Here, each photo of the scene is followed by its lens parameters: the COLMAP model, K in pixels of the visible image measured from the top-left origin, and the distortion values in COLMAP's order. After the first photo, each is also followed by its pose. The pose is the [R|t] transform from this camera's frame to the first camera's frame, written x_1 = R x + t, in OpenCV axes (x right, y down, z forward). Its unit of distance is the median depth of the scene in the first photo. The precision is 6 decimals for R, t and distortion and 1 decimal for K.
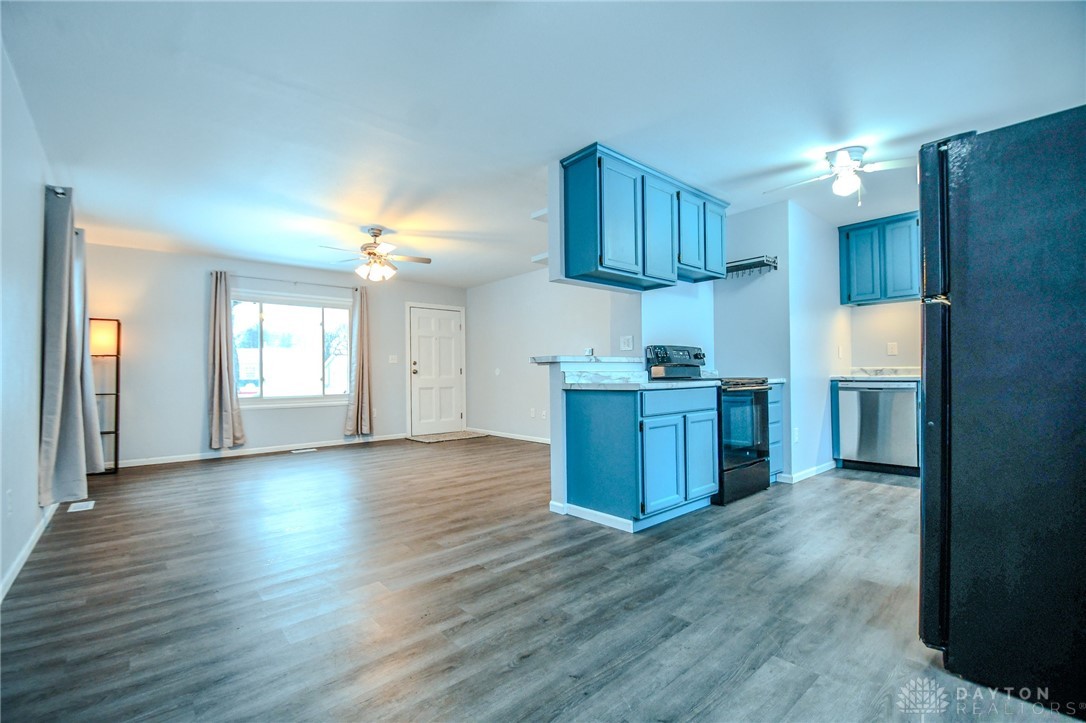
lens RADIAL K [[472.7, 0, 528.3], [0, 472.7, 366.9], [0, 0, 1]] dist [0.006882, -0.016145]
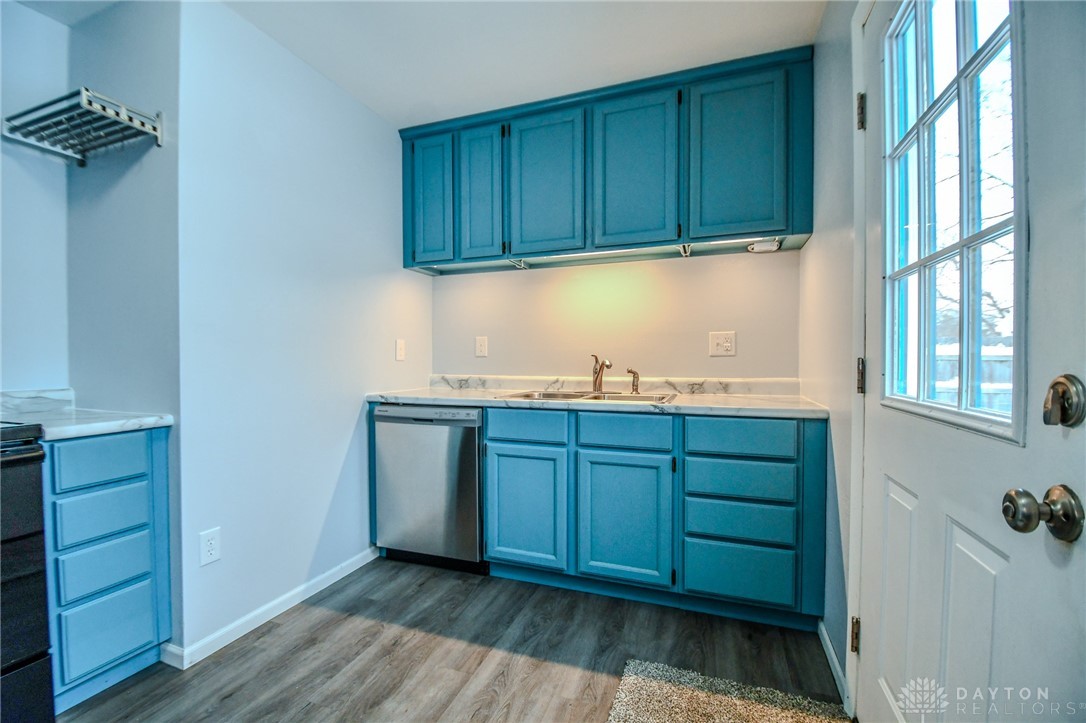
lens RADIAL K [[472.7, 0, 525.7], [0, 472.7, 368.0], [0, 0, 1]] dist [0.006882, -0.016145]
pose [[0.877457, 0.000866, 0.479655, 0.753853], [-0.015243, 0.999544, 0.026080, -0.038545], [-0.479413, -0.030196, 0.877070, 0.610854]]
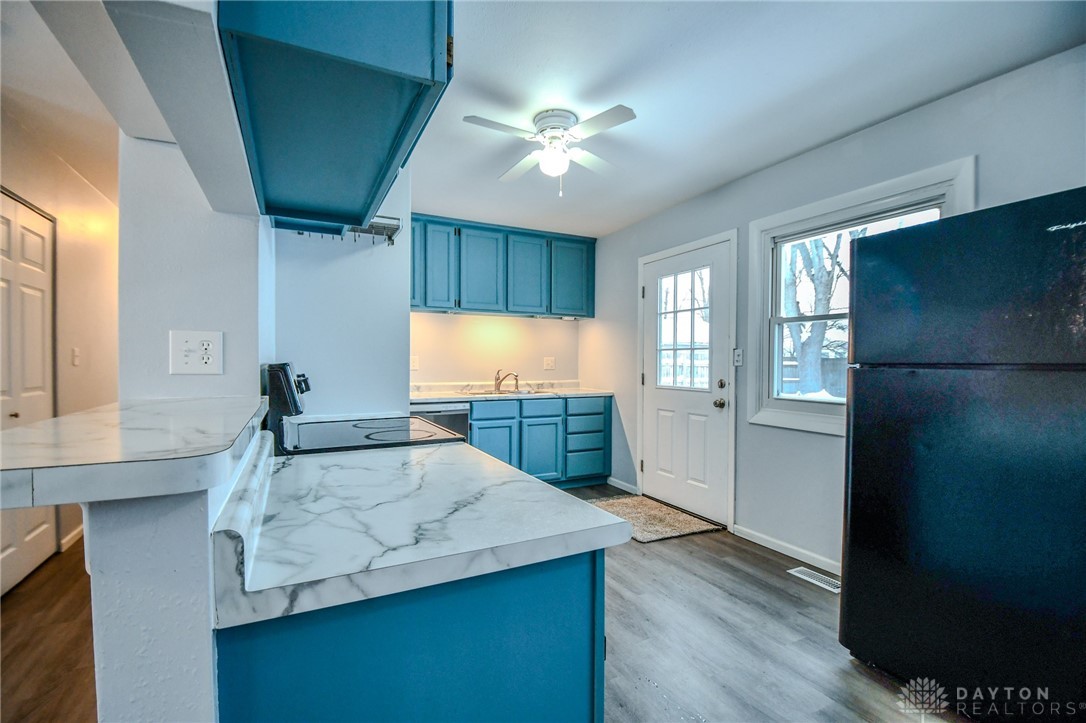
lens RADIAL K [[472.7, 0, 527.0], [0, 472.7, 368.4], [0, 0, 1]] dist [0.006882, -0.016145]
pose [[0.248283, -0.000532, 0.968687, -0.071450], [-0.021833, 0.999743, 0.006146, -0.054775], [-0.968441, -0.022675, 0.248208, 0.816131]]
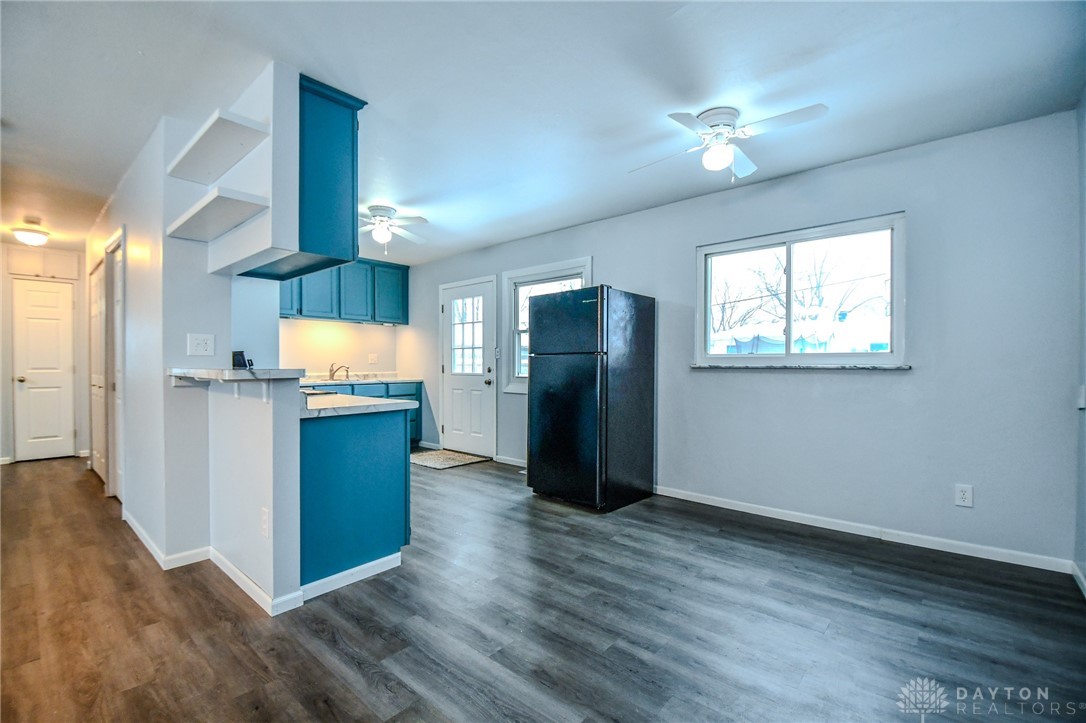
lens RADIAL K [[472.7, 0, 528.3], [0, 472.7, 368.4], [0, 0, 1]] dist [0.006882, -0.016145]
pose [[-0.133929, 0.002607, 0.990987, -0.612409], [-0.013797, 0.999895, -0.004495, -0.024092], [-0.990895, -0.014275, -0.133879, 0.747858]]
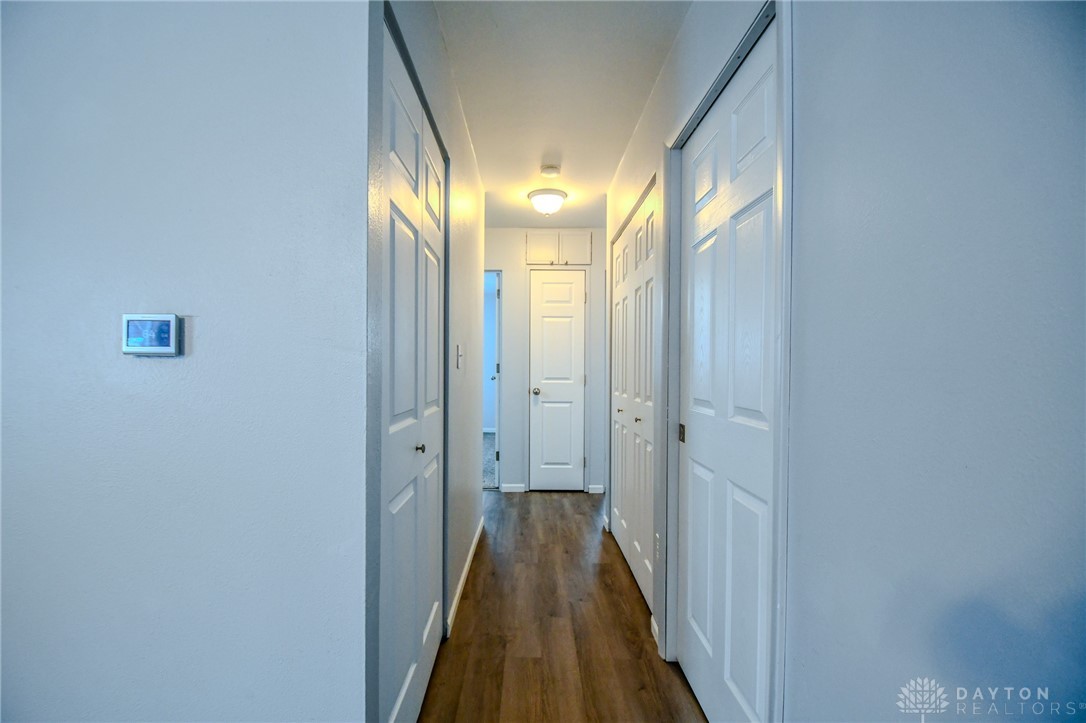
lens RADIAL K [[472.7, 0, 539.7], [0, 472.7, 368.2], [0, 0, 1]] dist [0.006882, -0.016145]
pose [[0.631562, 0.011963, 0.775233, 0.147573], [-0.026170, 0.999640, 0.005894, -0.042985], [-0.774883, -0.024011, 0.631648, 1.385360]]
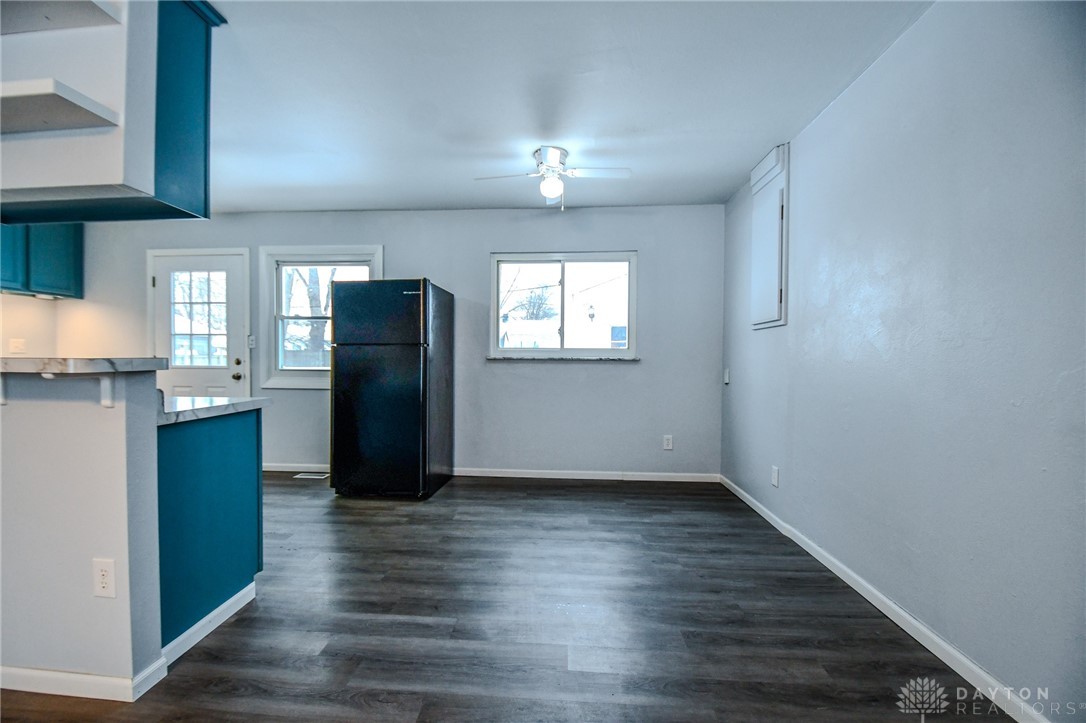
lens RADIAL K [[472.7, 0, 529.4], [0, 472.7, 367.7], [0, 0, 1]] dist [0.006882, -0.016145]
pose [[-0.714448, -0.007000, 0.699653, -0.523801], [-0.008069, 0.999966, 0.001765, -0.016135], [-0.699642, -0.004385, -0.714481, 1.044749]]
